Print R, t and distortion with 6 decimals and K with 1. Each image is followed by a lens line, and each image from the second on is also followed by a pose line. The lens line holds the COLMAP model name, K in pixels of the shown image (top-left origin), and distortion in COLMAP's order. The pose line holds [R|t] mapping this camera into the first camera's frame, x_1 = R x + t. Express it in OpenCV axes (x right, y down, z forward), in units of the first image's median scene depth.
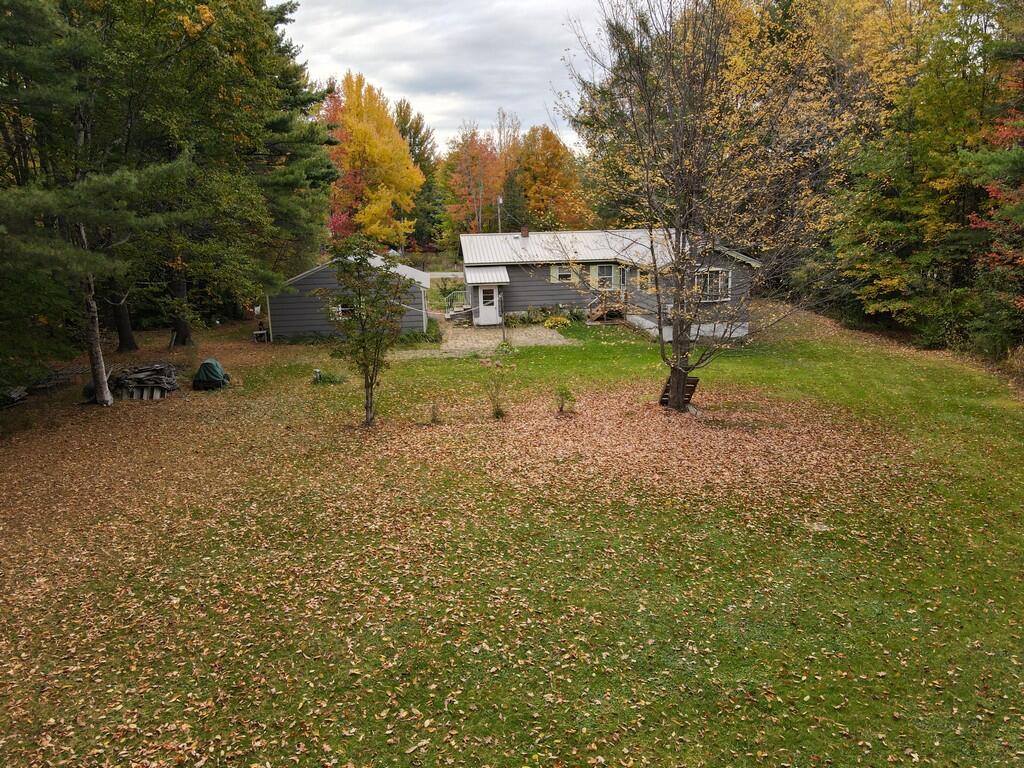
lens RADIAL K [[745.4, 0, 512.0], [0, 745.4, 384.0], [0, 0, 1]] dist [0.013856, 0.005464]
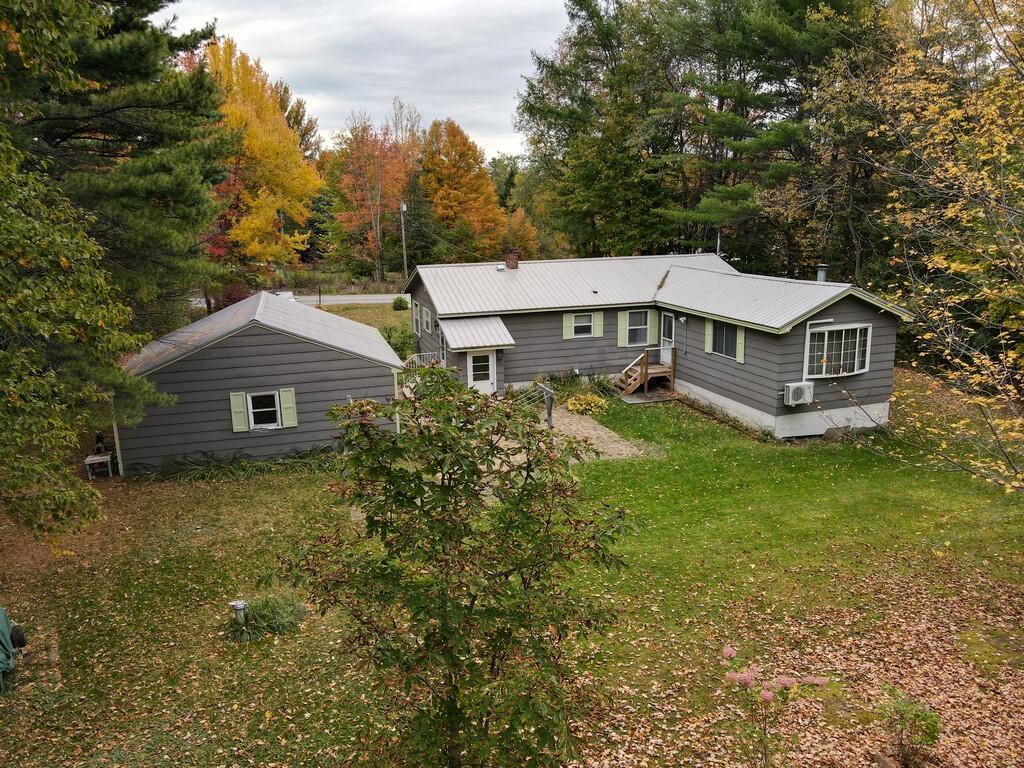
lens RADIAL K [[745.4, 0, 512.0], [0, 745.4, 384.0], [0, 0, 1]] dist [0.013856, 0.005464]
pose [[0.983283, -0.036699, 0.178345, -0.108693], [0.037225, 0.999307, 0.000396, -0.091314], [-0.178236, 0.006250, 0.983968, 0.326580]]
